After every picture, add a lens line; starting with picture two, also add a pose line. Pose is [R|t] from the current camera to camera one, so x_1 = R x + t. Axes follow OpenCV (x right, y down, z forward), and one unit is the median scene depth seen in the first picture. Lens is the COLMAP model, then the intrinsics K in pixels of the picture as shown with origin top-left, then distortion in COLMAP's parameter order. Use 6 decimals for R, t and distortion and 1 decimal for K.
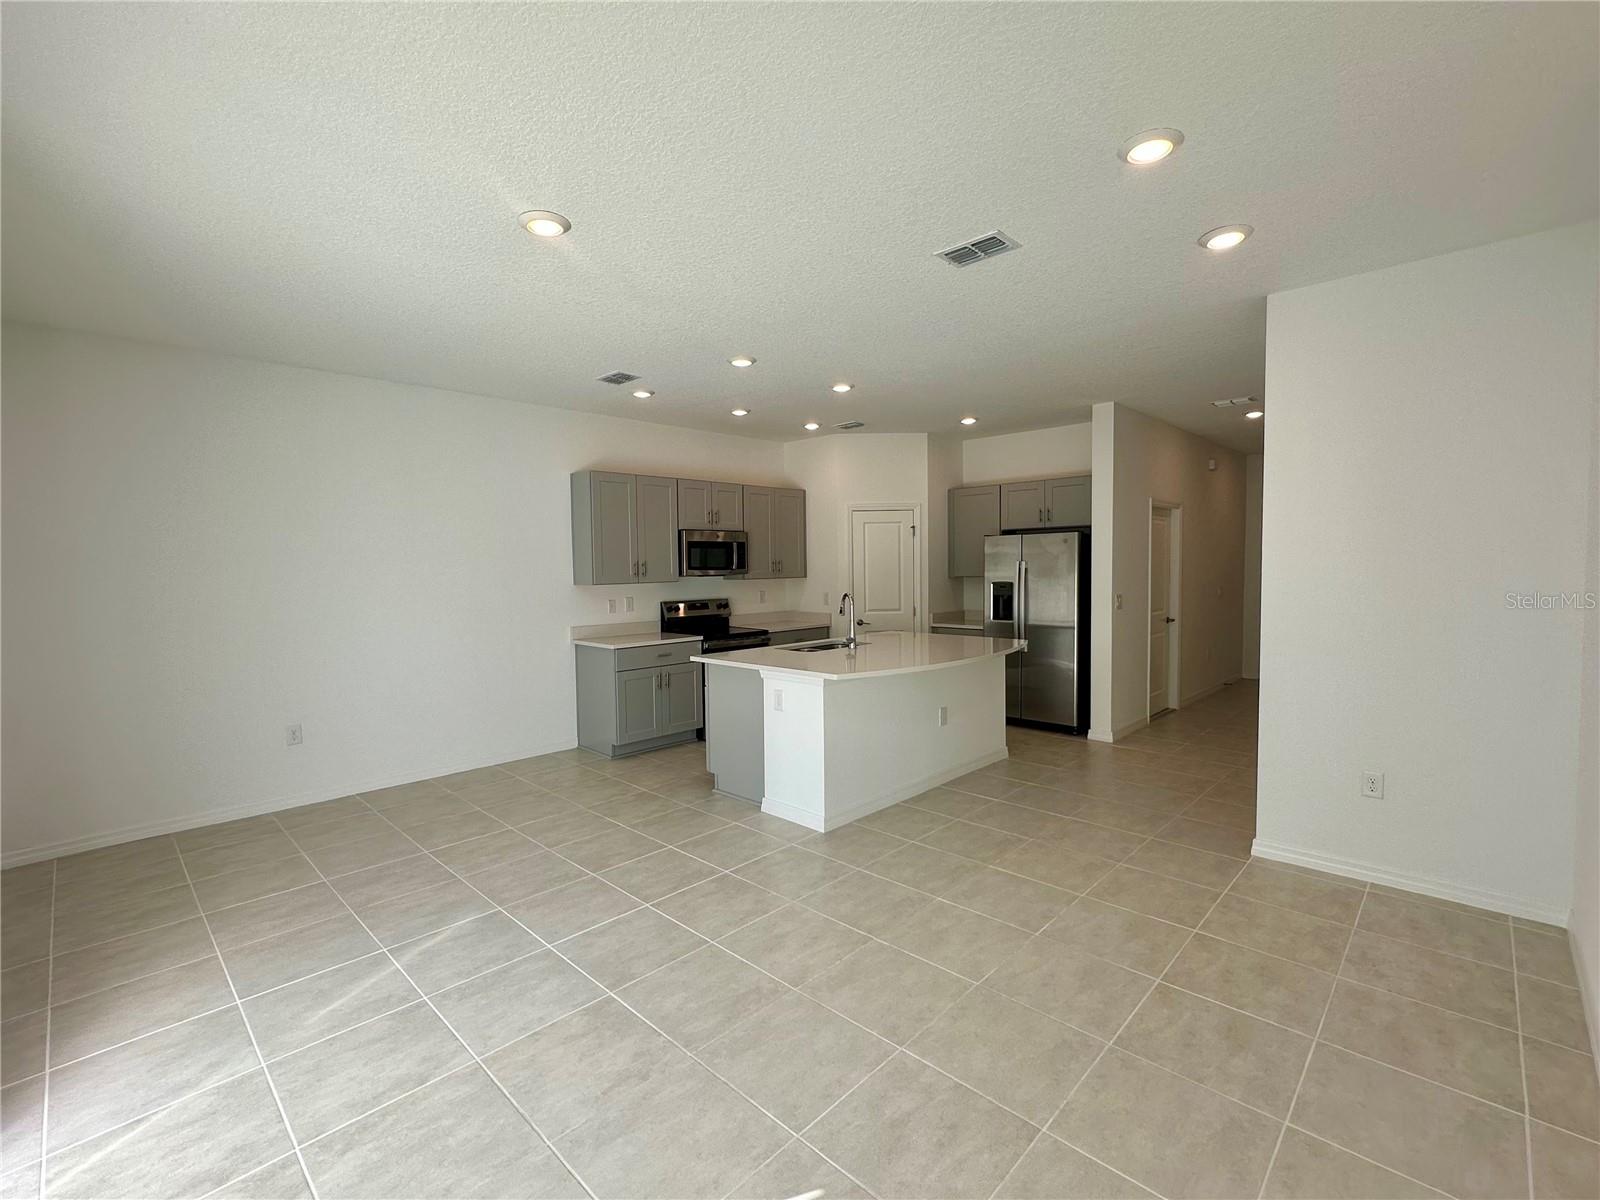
lens RADIAL K [[713.6, 0, 800.1], [0, 713.6, 596.0], [0, 0, 1]] dist [-0.000524, 0.002111]
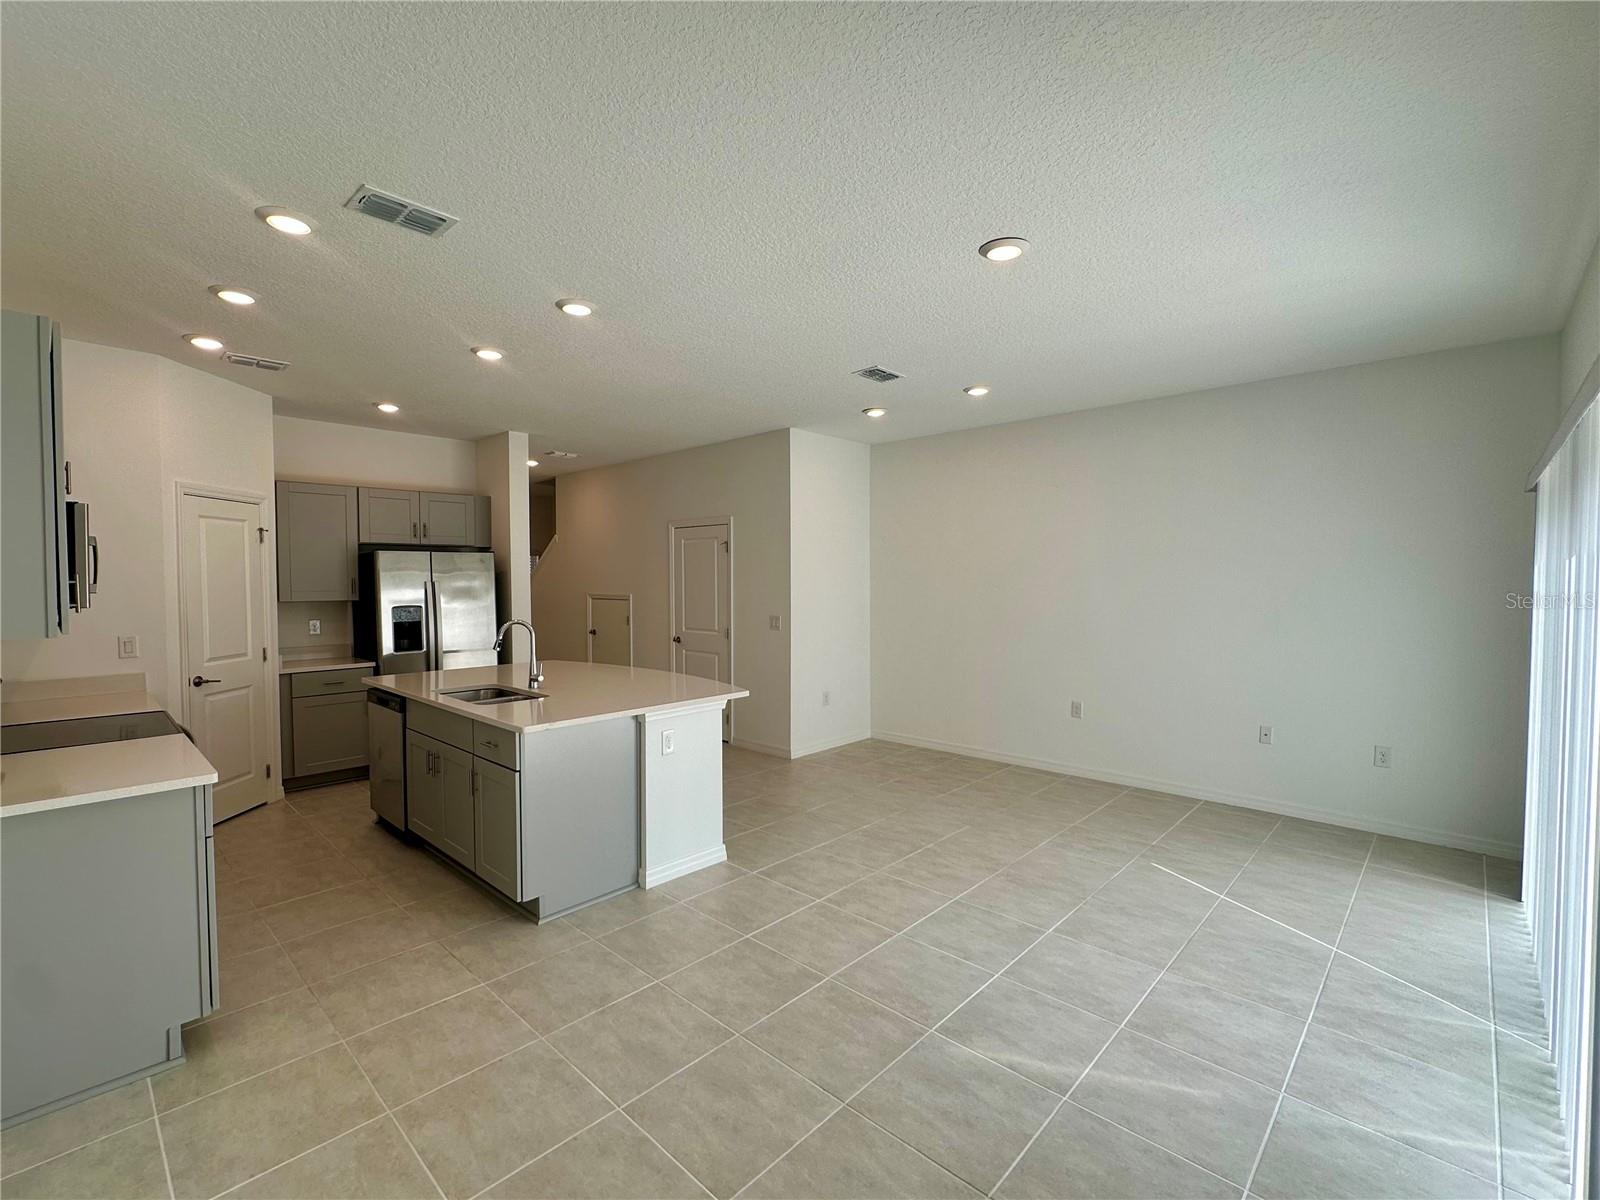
lens RADIAL K [[713.6, 0, 800.7], [0, 713.6, 600.6], [0, 0, 1]] dist [-0.000524, 0.002111]
pose [[-0.018418, -0.015790, 0.999706, -0.623362], [0.045256, 0.998837, 0.016610, -0.020719], [-0.998806, 0.045549, -0.017682, 0.602383]]
